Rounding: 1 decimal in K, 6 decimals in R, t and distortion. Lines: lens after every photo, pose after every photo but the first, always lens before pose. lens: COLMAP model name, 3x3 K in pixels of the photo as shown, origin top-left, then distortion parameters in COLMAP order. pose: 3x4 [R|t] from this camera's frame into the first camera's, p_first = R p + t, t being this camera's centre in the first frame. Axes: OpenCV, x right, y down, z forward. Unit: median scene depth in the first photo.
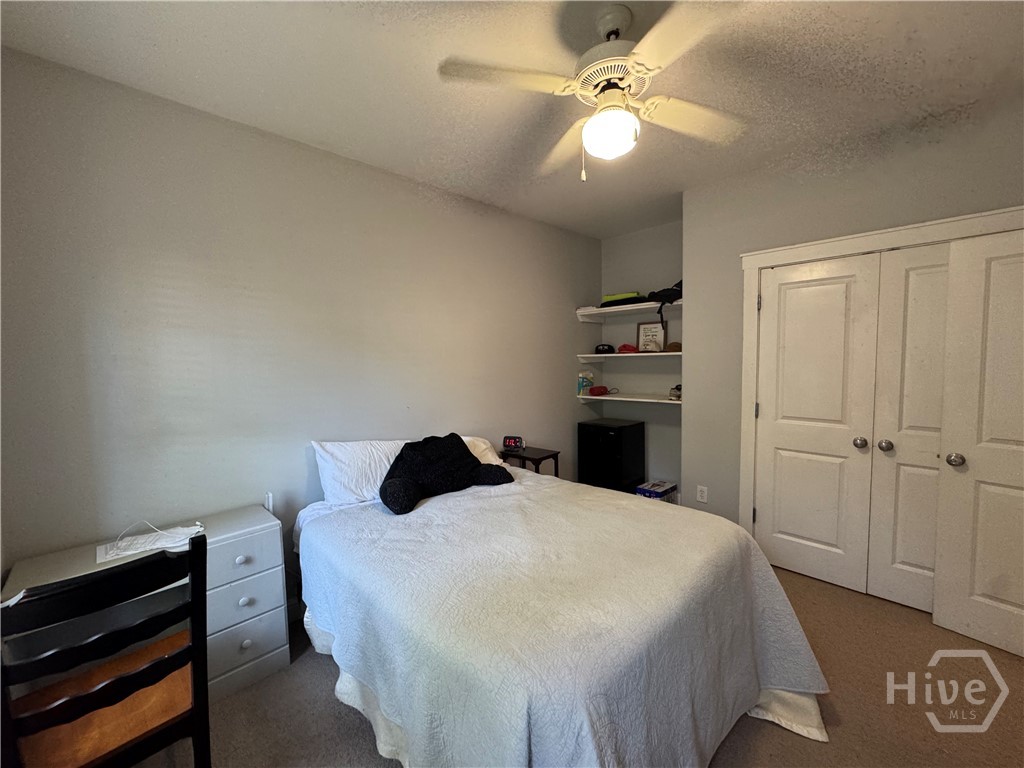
lens RADIAL K [[408.4, 0, 512.3], [0, 408.4, 382.7], [0, 0, 1]] dist [-0.001602, -0.000393]
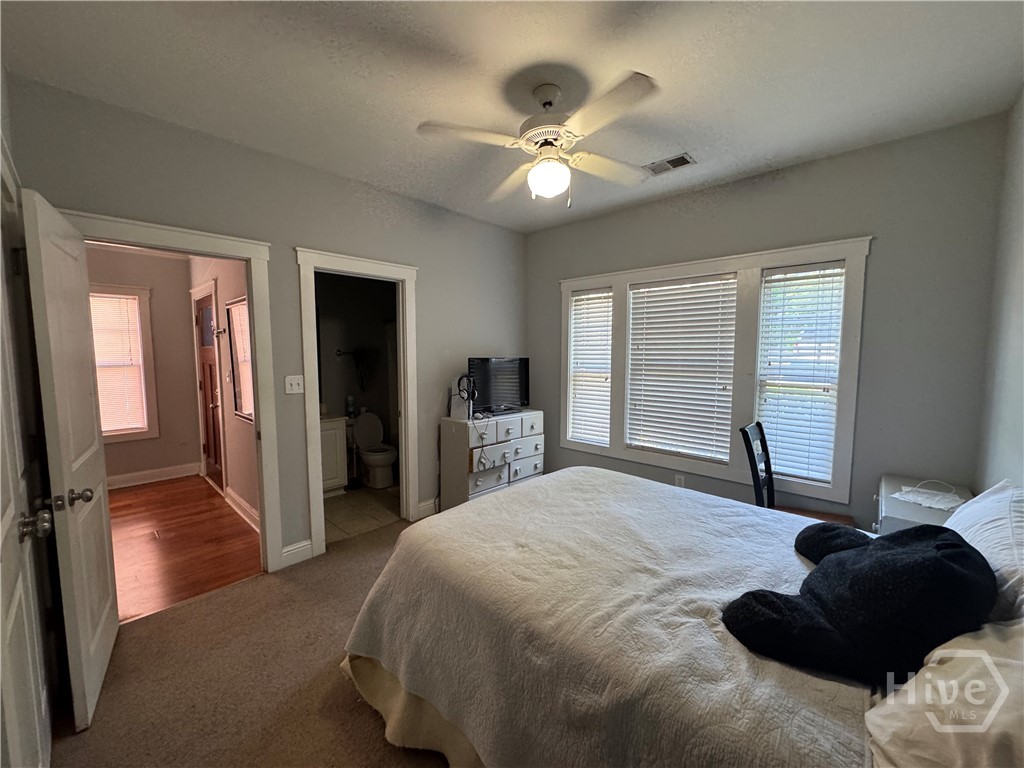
lens RADIAL K [[408.4, 0, 512.3], [0, 408.4, 382.7], [0, 0, 1]] dist [-0.001602, -0.000393]
pose [[-0.999014, 0.019787, -0.039741, 0.278099], [0.013790, 0.989206, 0.145881, -0.100557], [0.042198, 0.145189, -0.988504, 1.576542]]
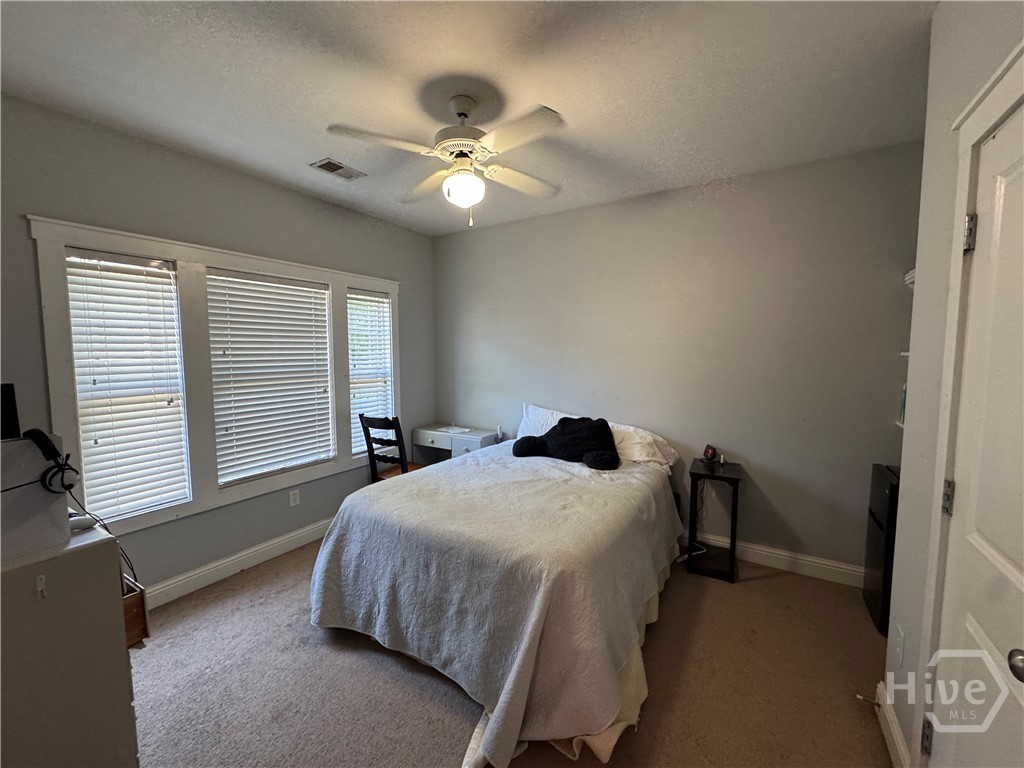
lens RADIAL K [[408.4, 0, 512.3], [0, 408.4, 382.7], [0, 0, 1]] dist [-0.001602, -0.000393]
pose [[0.234651, 0.093465, -0.967576, 1.080206], [-0.066530, 0.994577, 0.079939, -0.064155], [0.969800, 0.045616, 0.239597, 0.569114]]
